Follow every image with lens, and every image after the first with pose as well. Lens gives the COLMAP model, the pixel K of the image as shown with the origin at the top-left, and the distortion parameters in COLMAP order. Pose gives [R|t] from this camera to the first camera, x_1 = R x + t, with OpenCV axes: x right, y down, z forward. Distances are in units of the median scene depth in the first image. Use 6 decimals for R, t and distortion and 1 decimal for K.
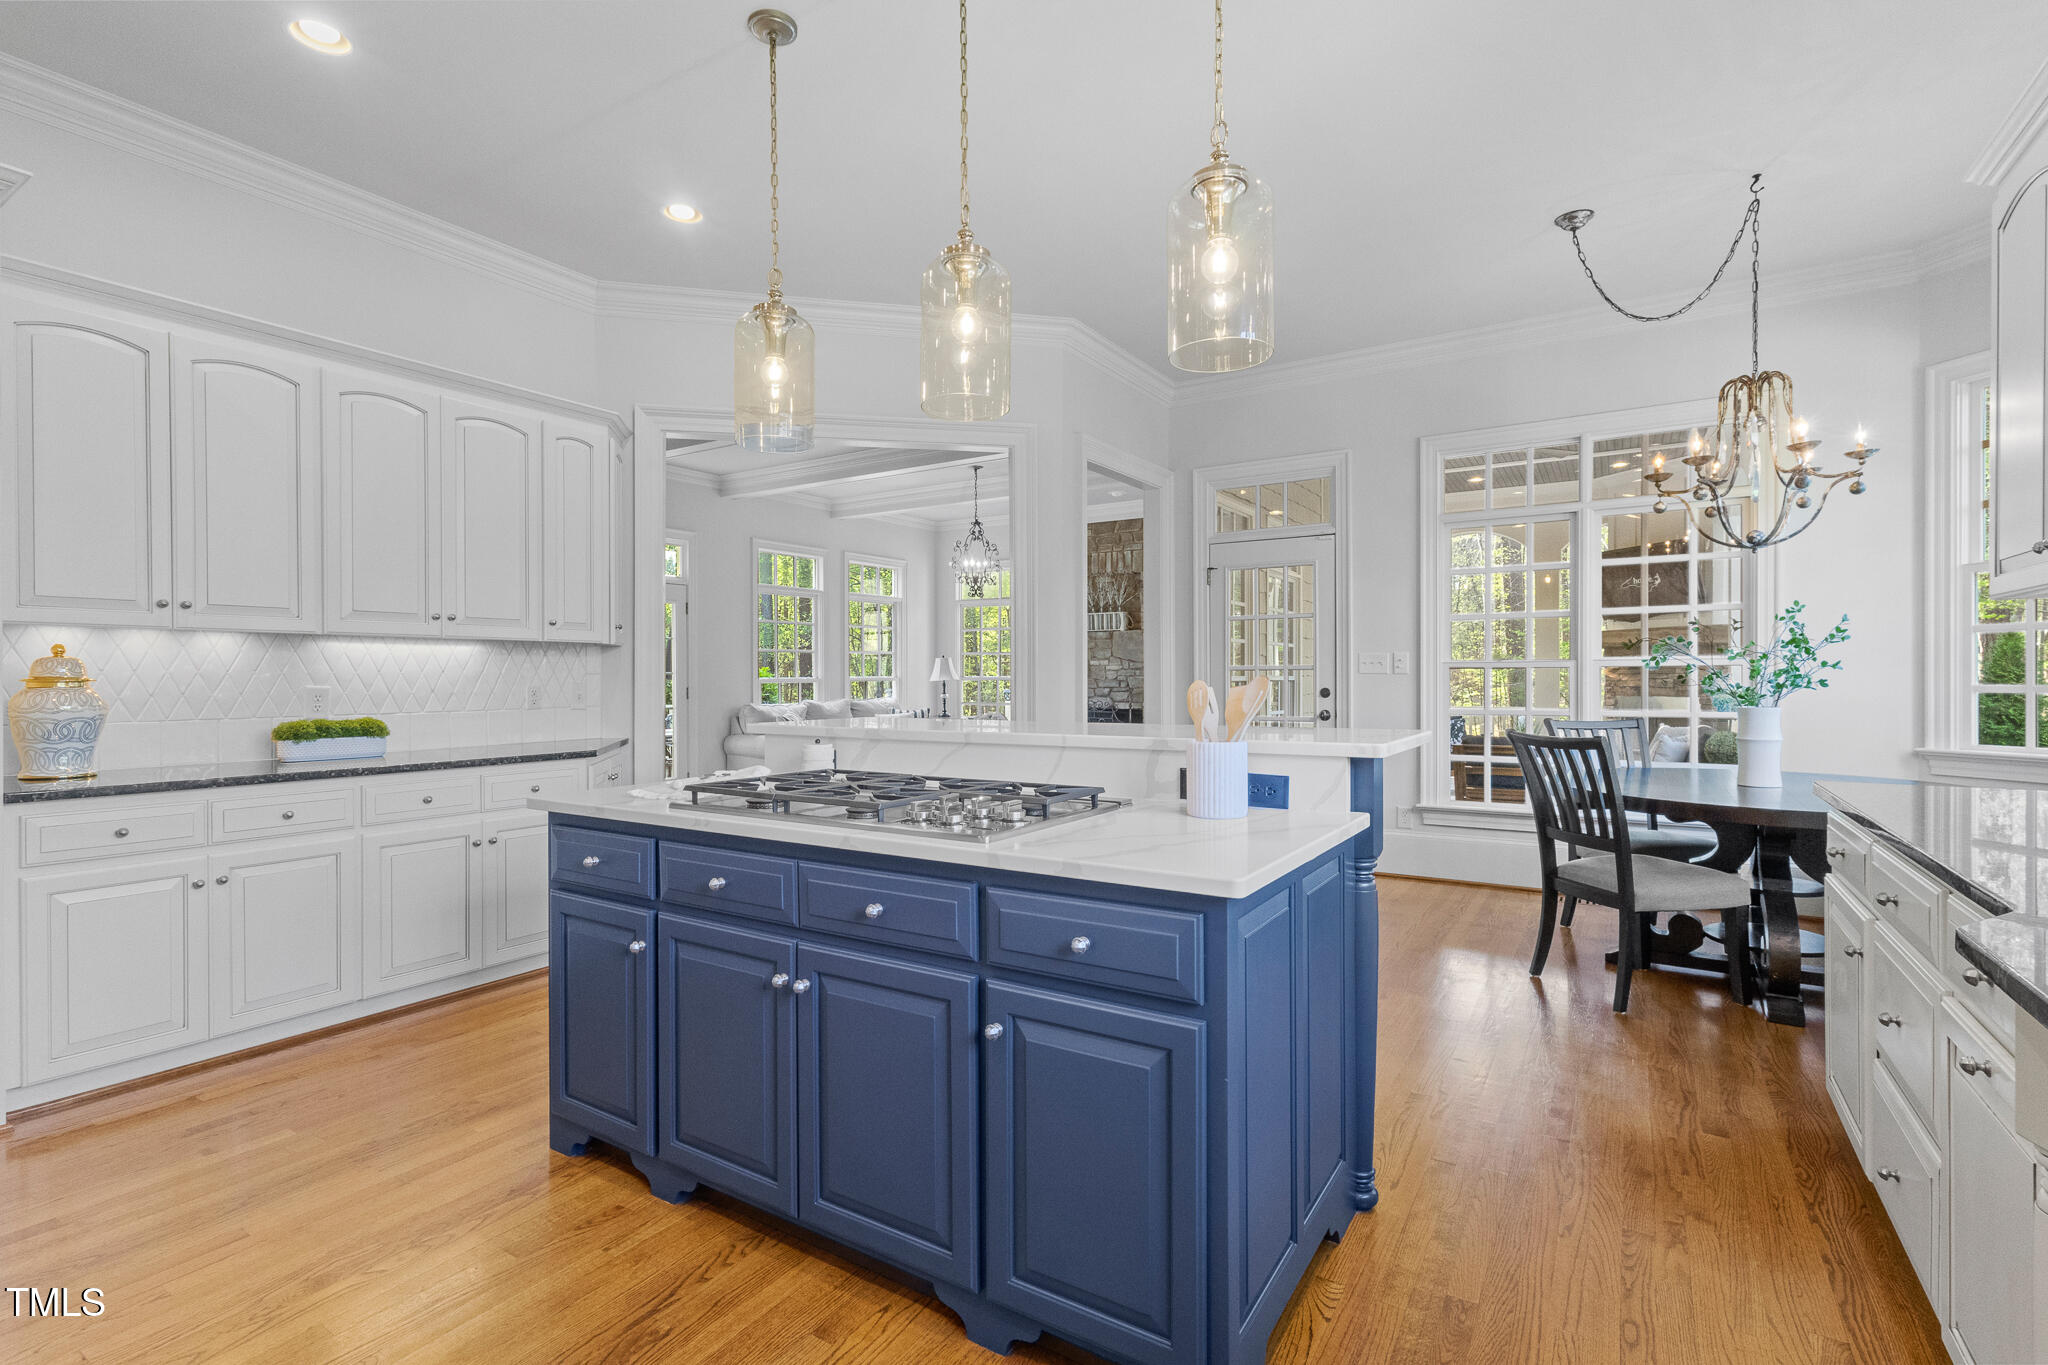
lens RADIAL K [[970.1, 0, 1027.0], [0, 970.1, 681.0], [0, 0, 1]] dist [0.012975, -0.000477]
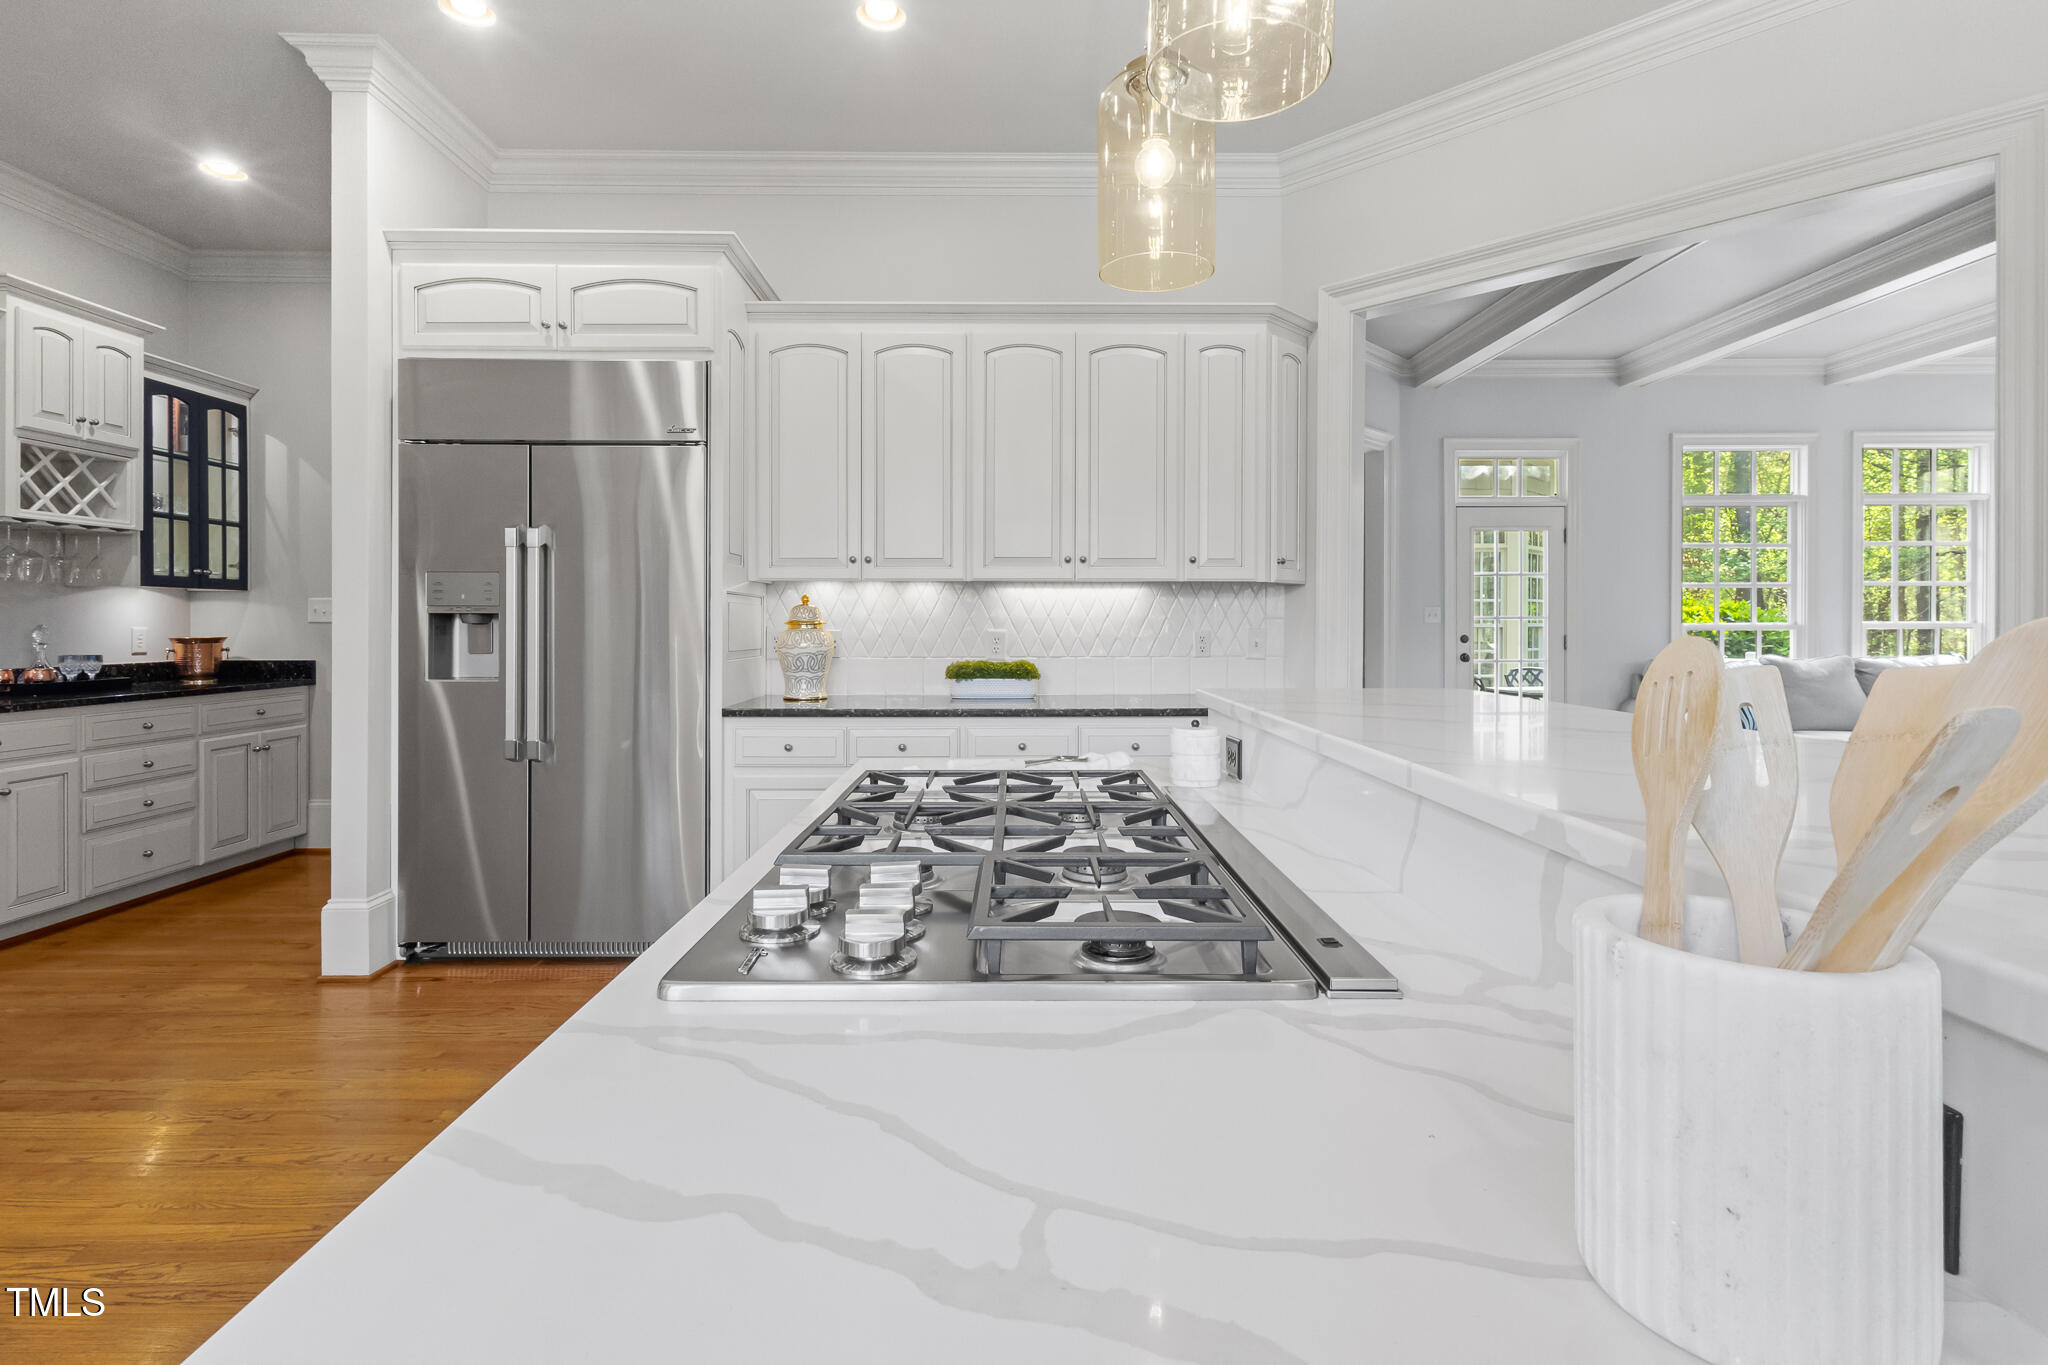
lens RADIAL K [[1024.7, 0, 991.3], [0, 1024.7, 630.2], [0, 0, 1]] dist [-0.010162, -0.000363]
pose [[0.545738, 0.010062, -0.837895, 0.169834], [-0.005538, 0.999949, 0.008401, -0.002701], [0.837938, 0.000055, 0.545766, 0.302989]]
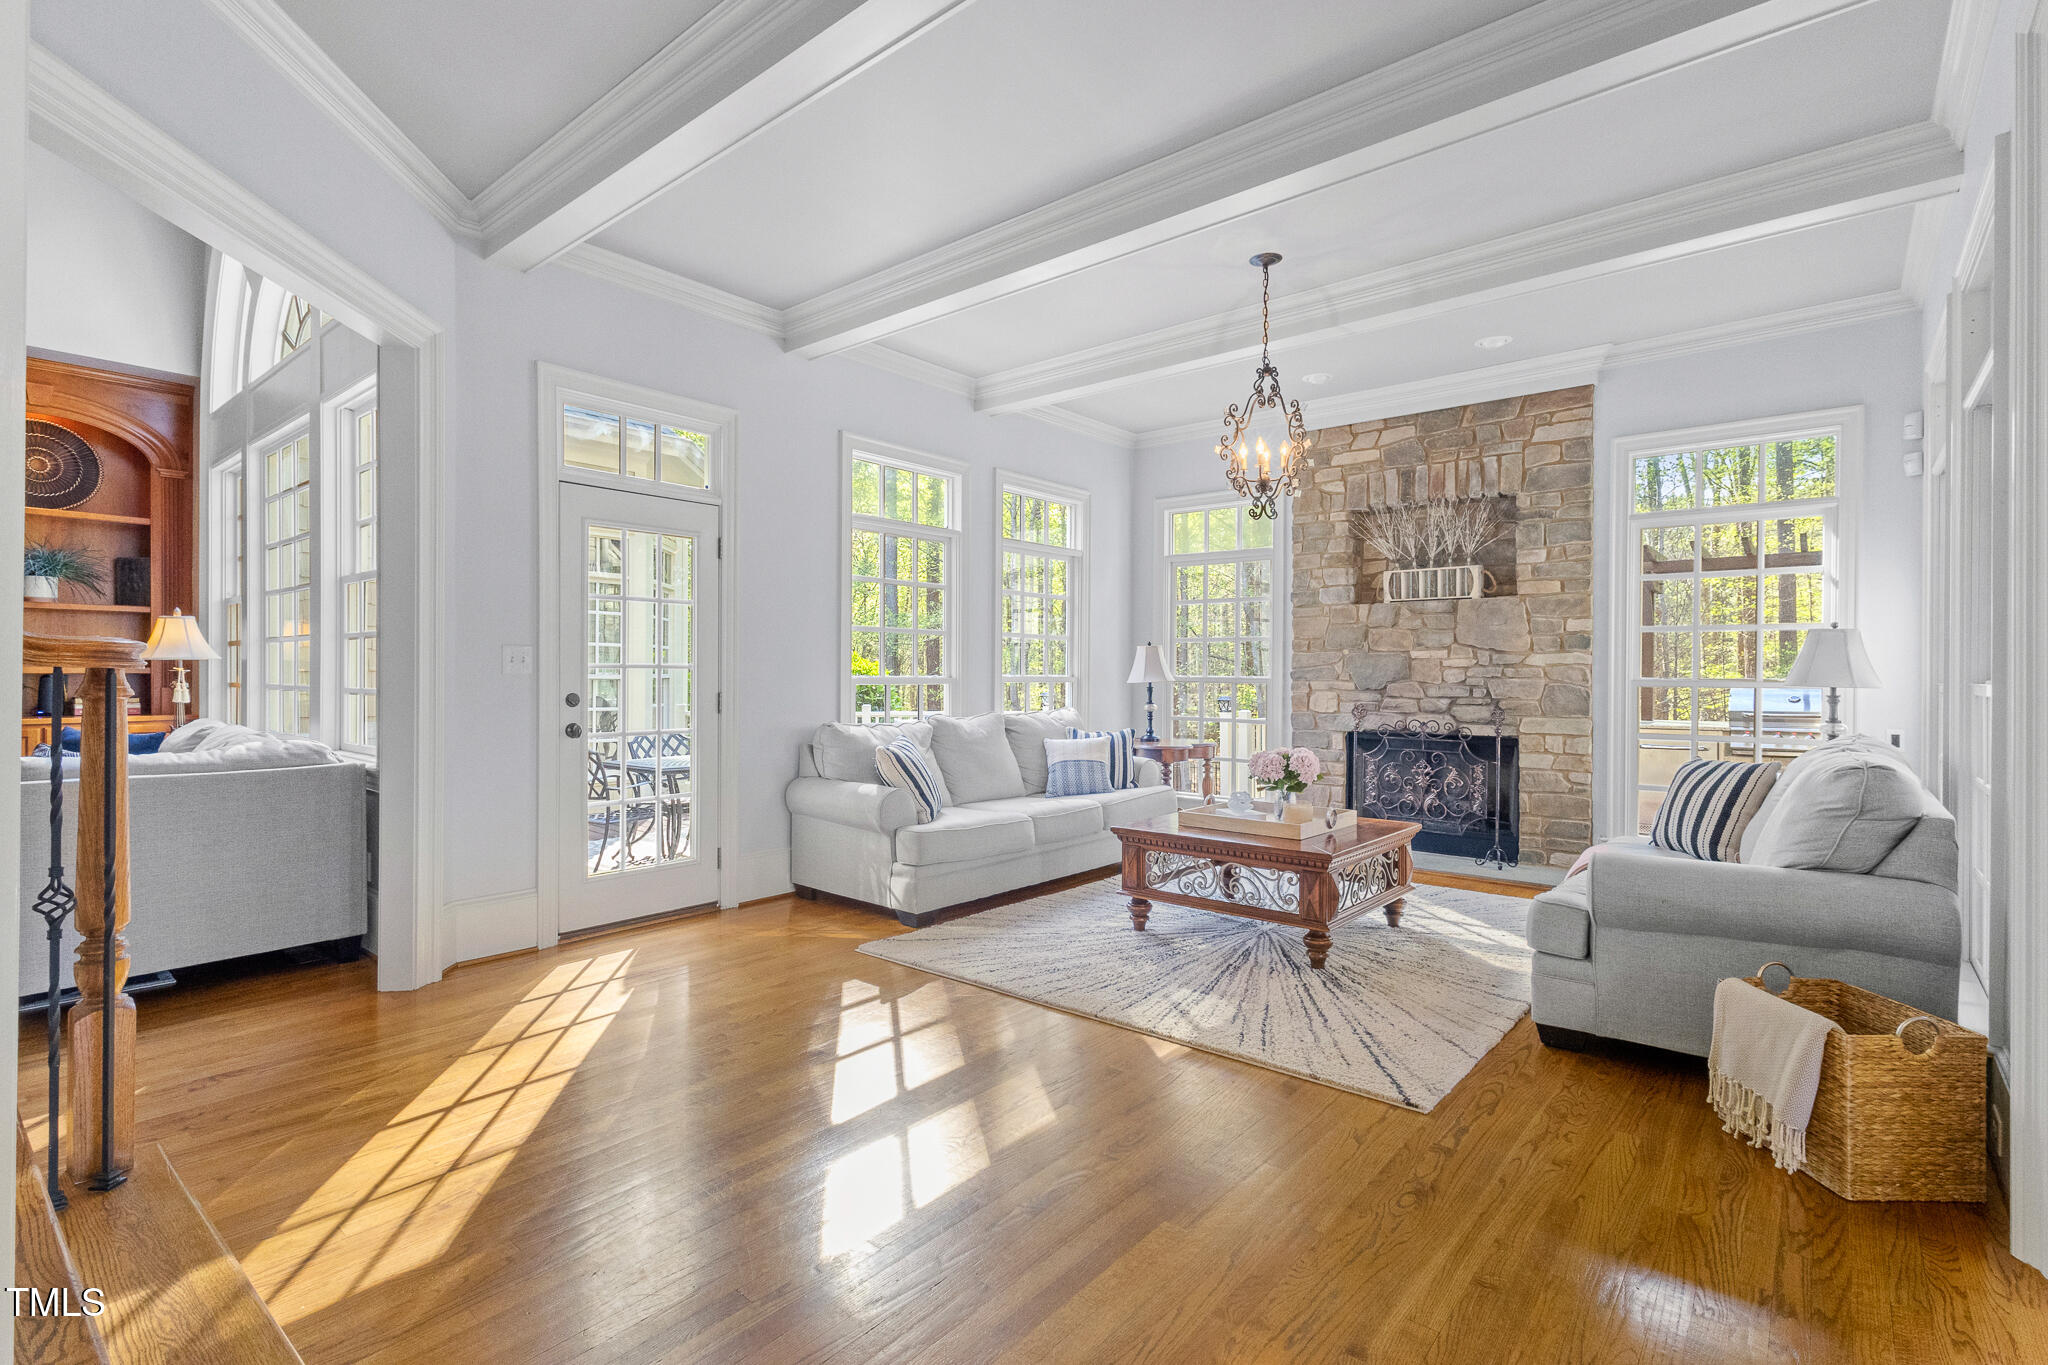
lens RADIAL K [[970.1, 0, 1013.5], [0, 970.1, 680.0], [0, 0, 1]] dist [0.012975, -0.000477]
pose [[0.989904, 0.009197, -0.141444, -0.205852], [-0.009102, 0.999958, 0.001313, -0.004941], [0.141450, -0.000012, 0.989945, 0.917044]]
